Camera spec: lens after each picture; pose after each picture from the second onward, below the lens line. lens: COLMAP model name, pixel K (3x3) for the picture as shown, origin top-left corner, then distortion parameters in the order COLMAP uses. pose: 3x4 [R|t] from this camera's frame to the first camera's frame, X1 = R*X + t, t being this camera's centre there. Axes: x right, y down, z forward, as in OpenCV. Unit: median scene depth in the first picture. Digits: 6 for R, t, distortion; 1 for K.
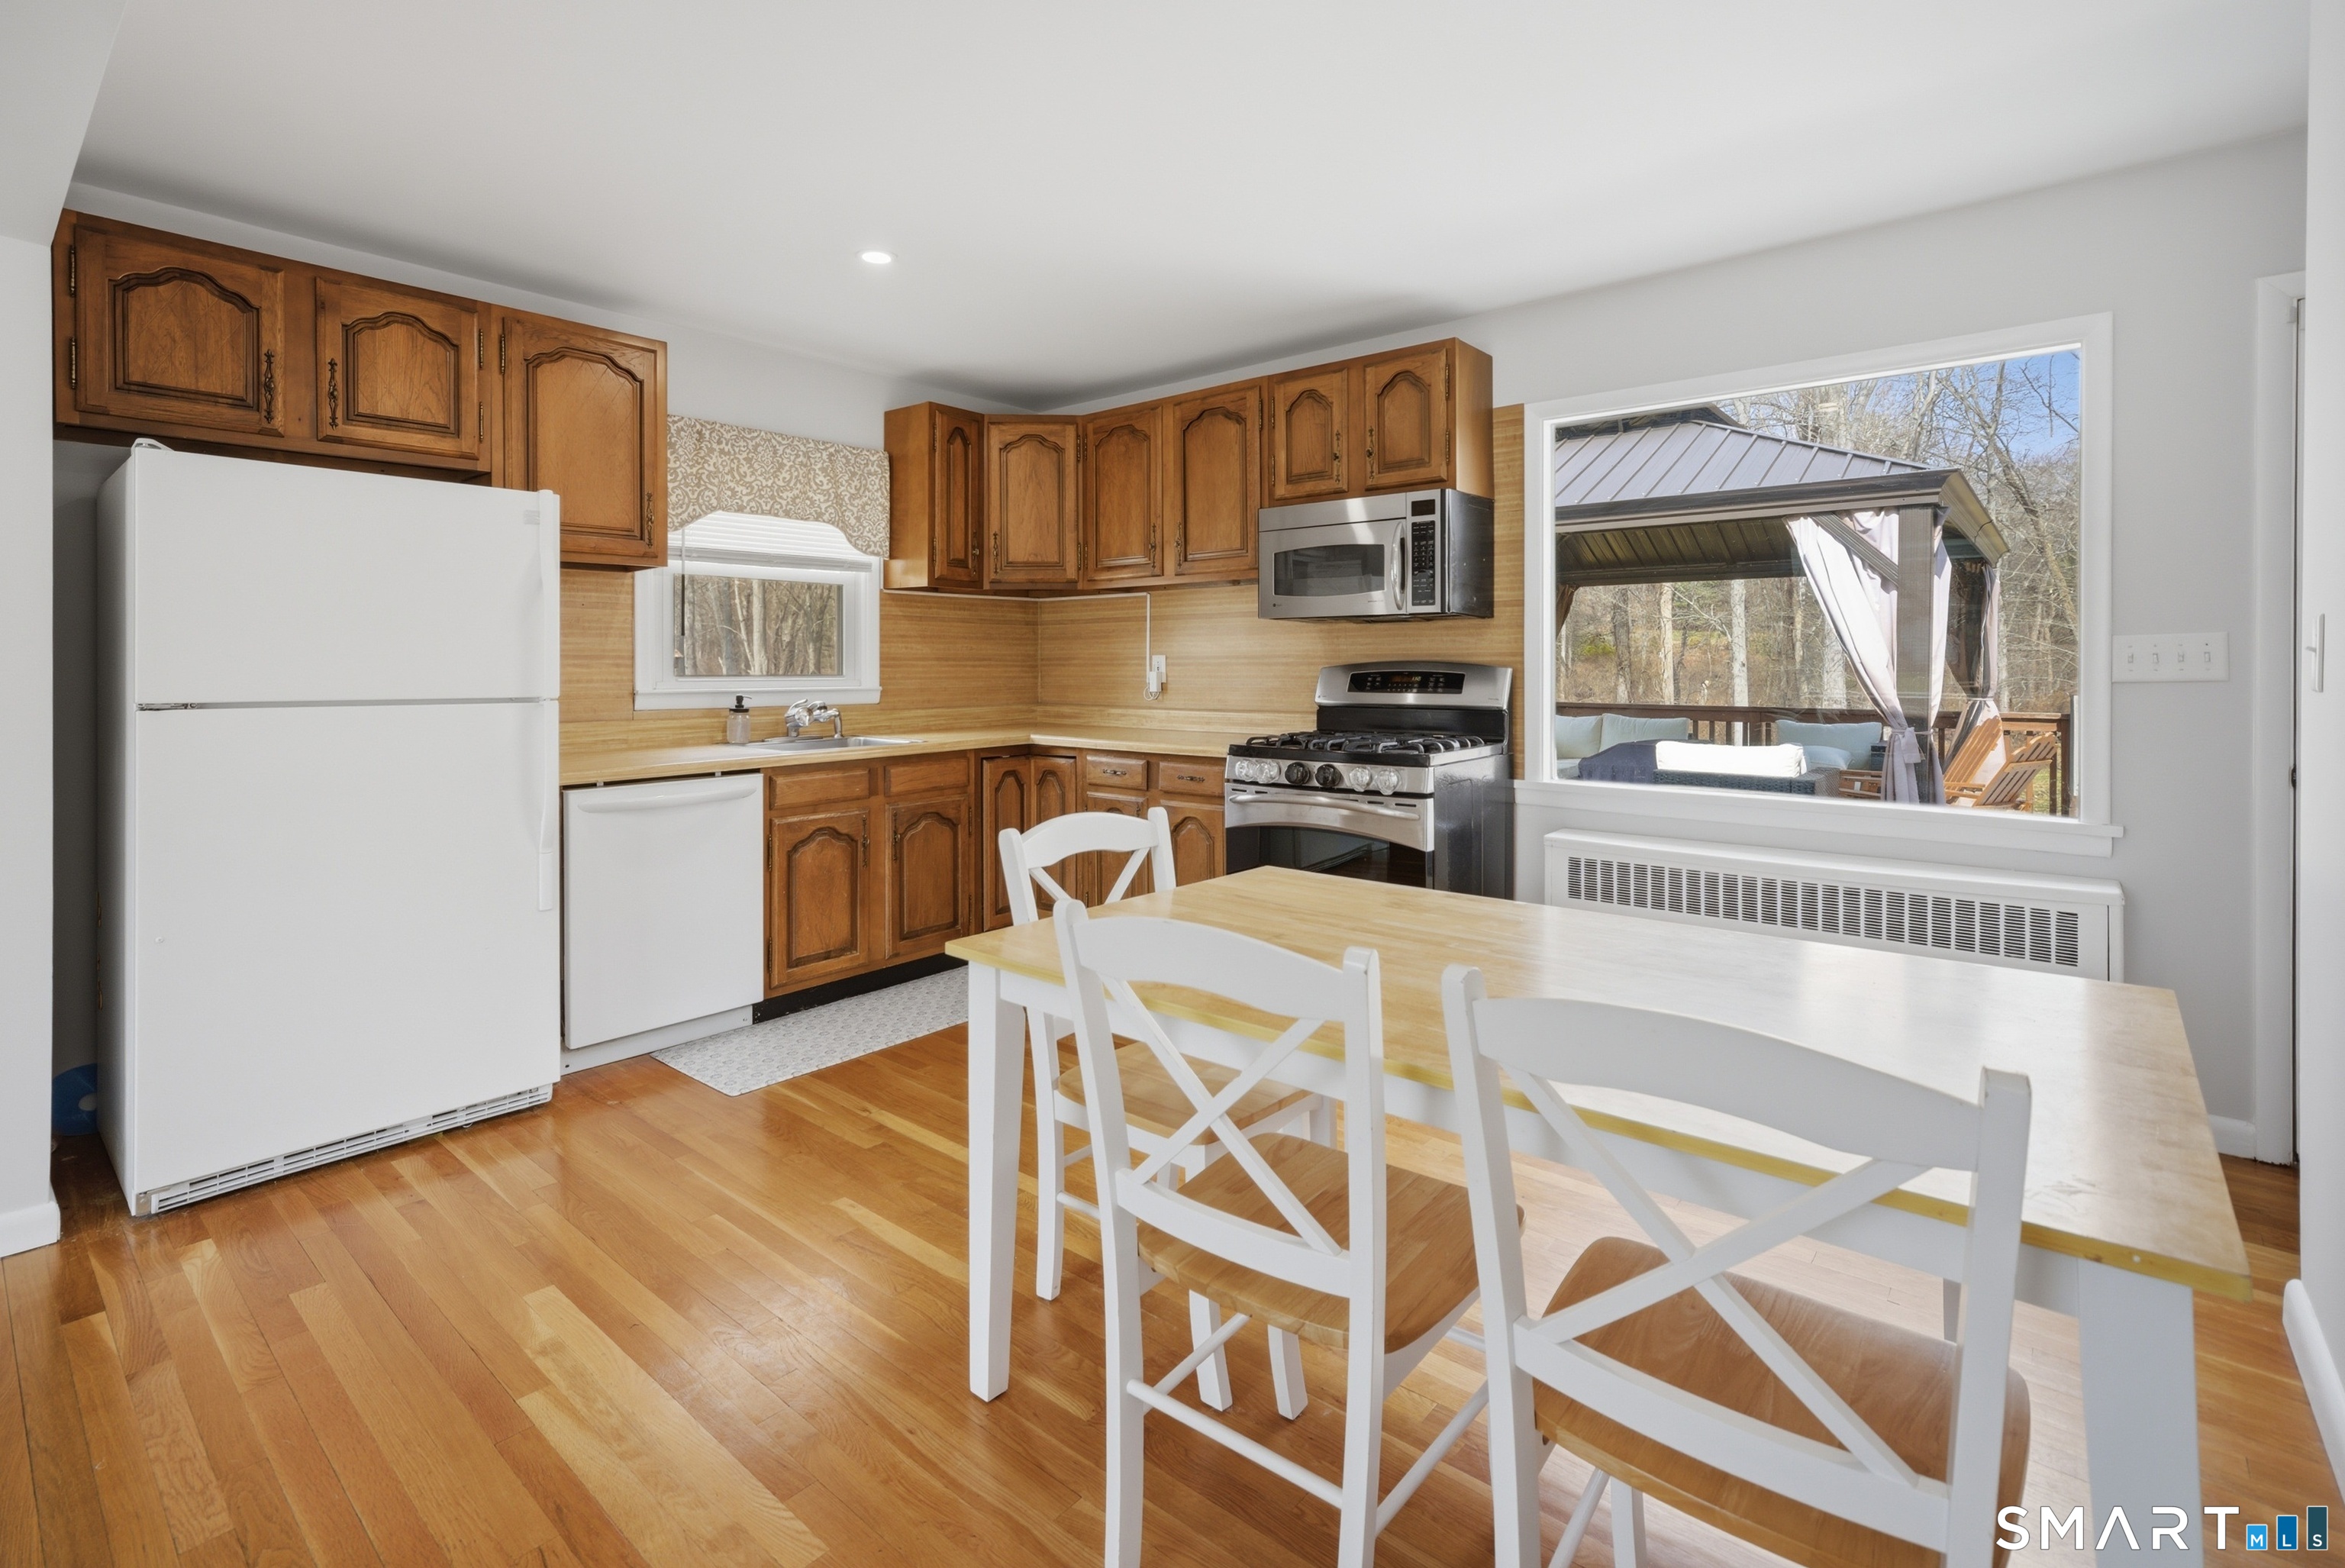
lens RADIAL K [[1073.8, 0, 1180.4], [0, 1073.8, 677.9], [0, 0, 1]] dist [-0.030669, 0.017598]
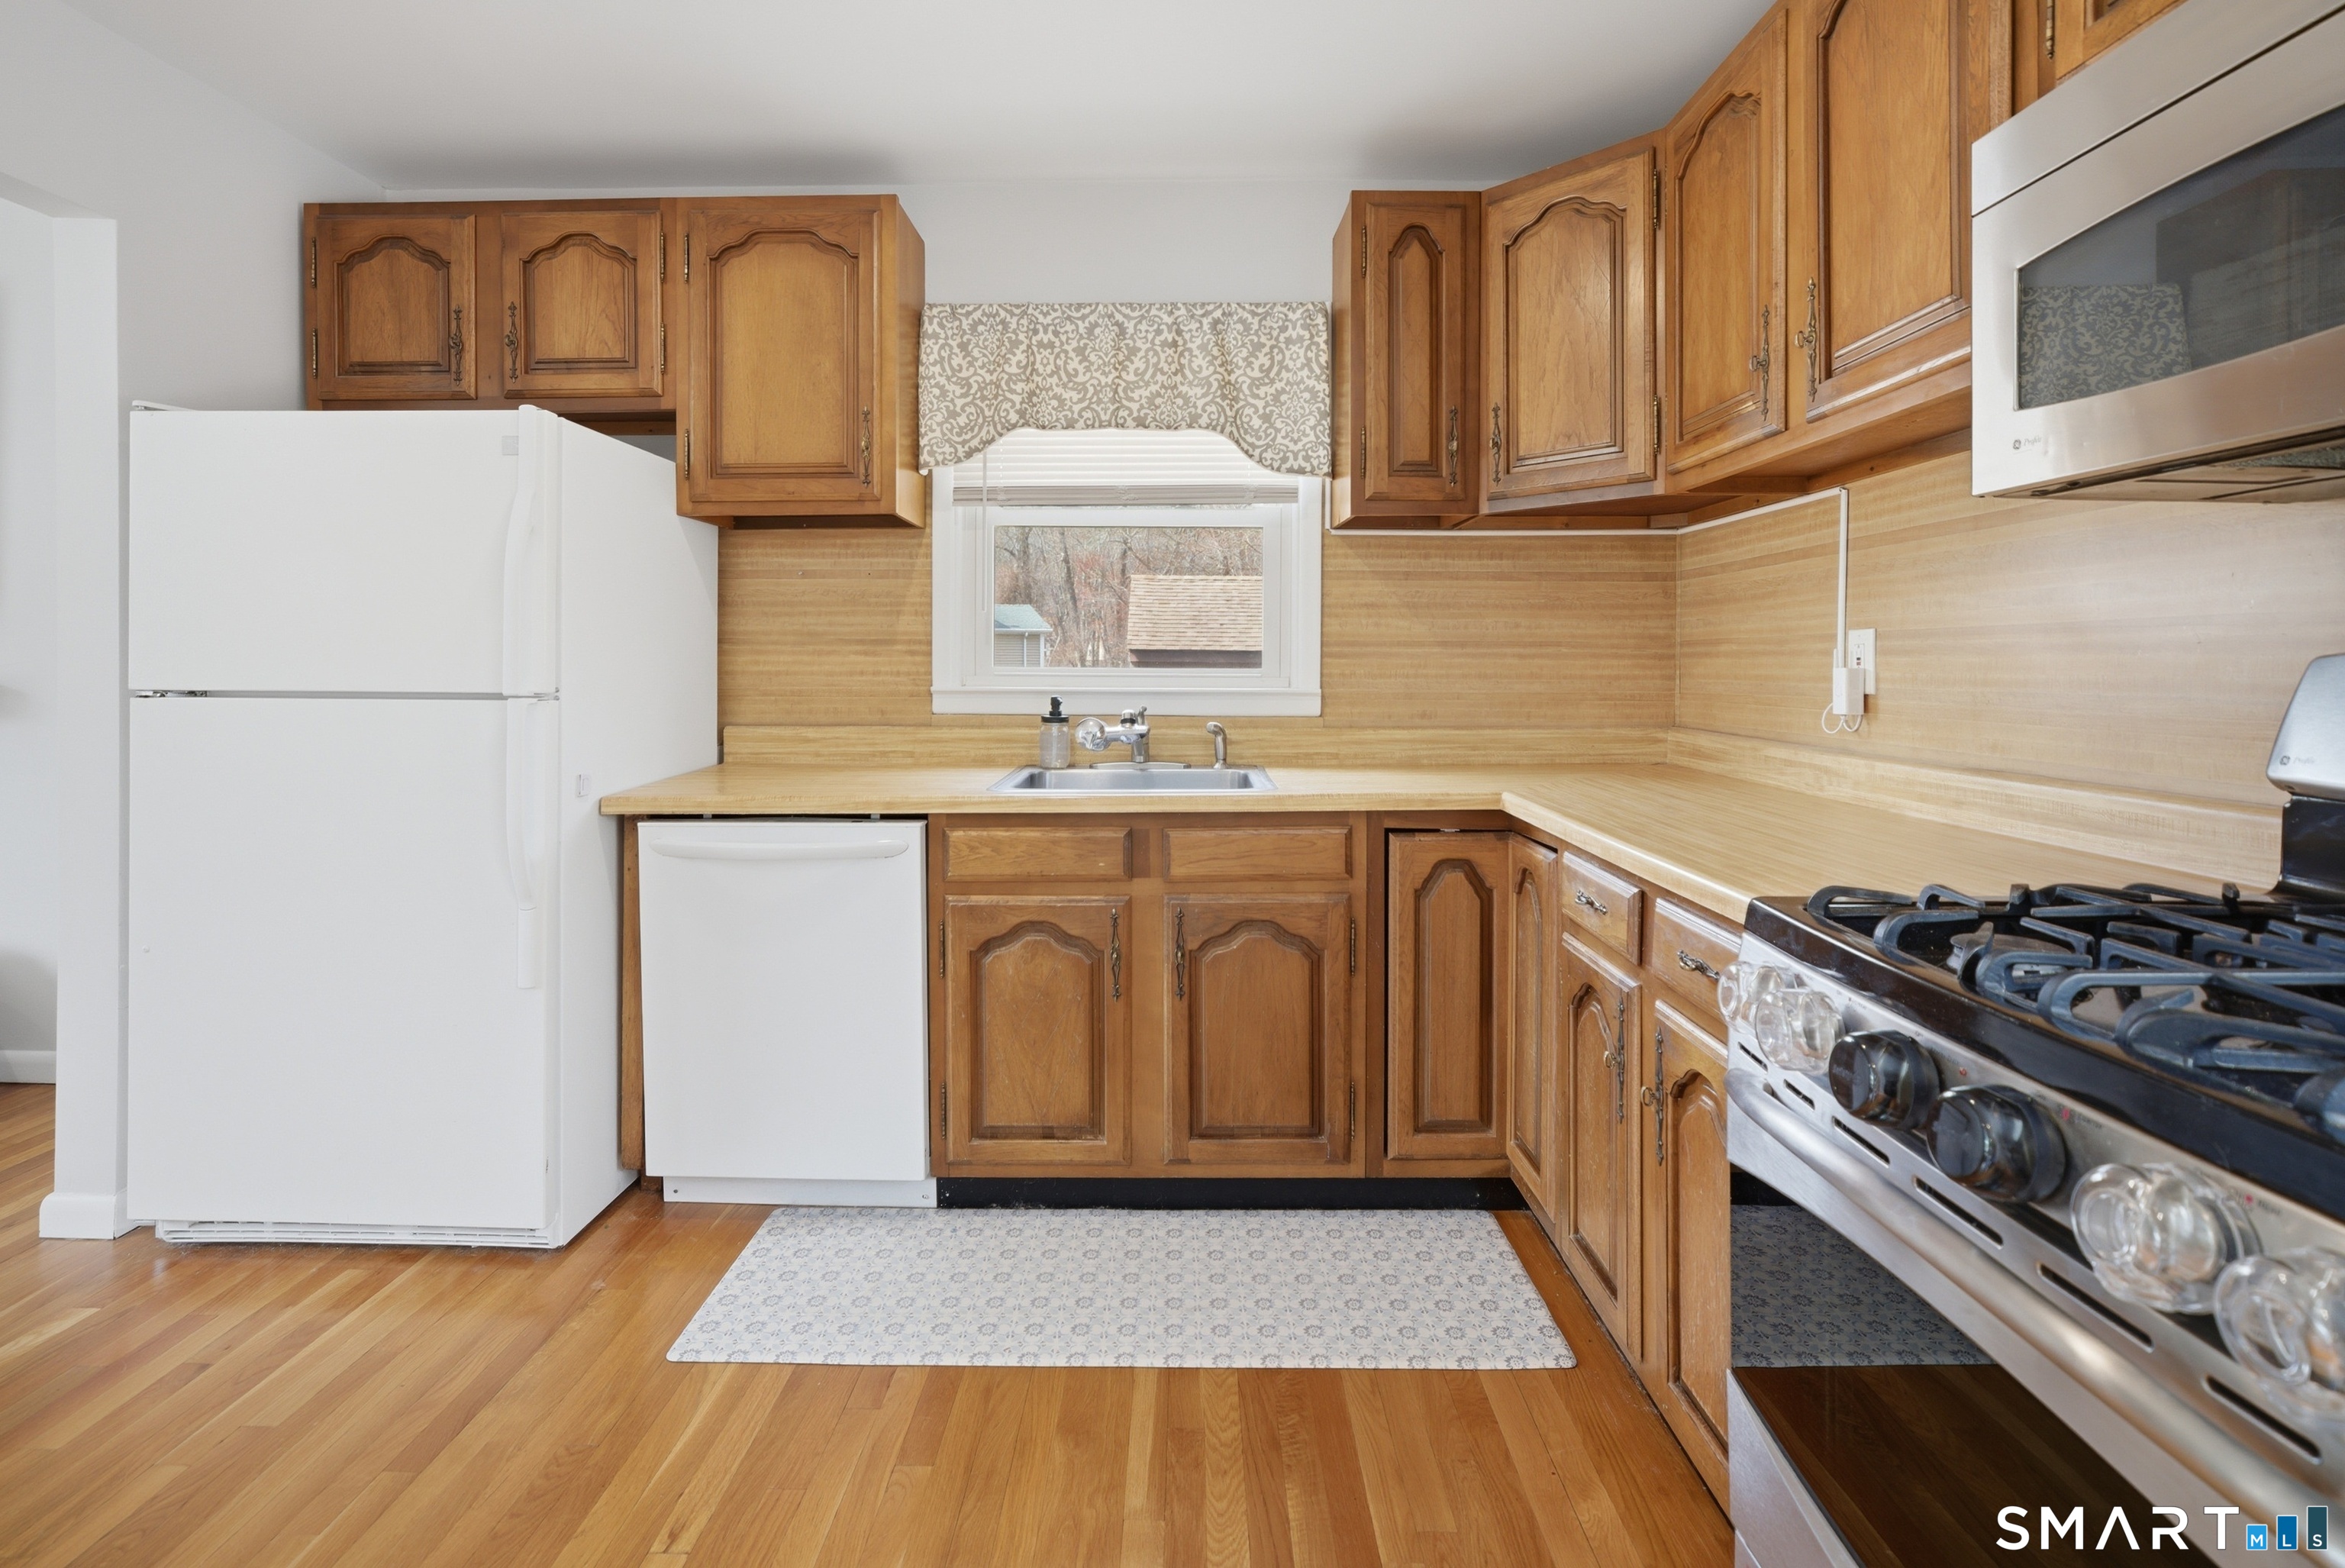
lens RADIAL K [[1073.8, 0, 1180.4], [0, 1073.8, 677.9], [0, 0, 1]] dist [-0.030669, 0.017598]
pose [[0.626419, 0.014628, -0.779349, 0.173814], [-0.012185, 0.999885, 0.008974, -0.003074], [0.779391, 0.003874, 0.626525, 0.643676]]
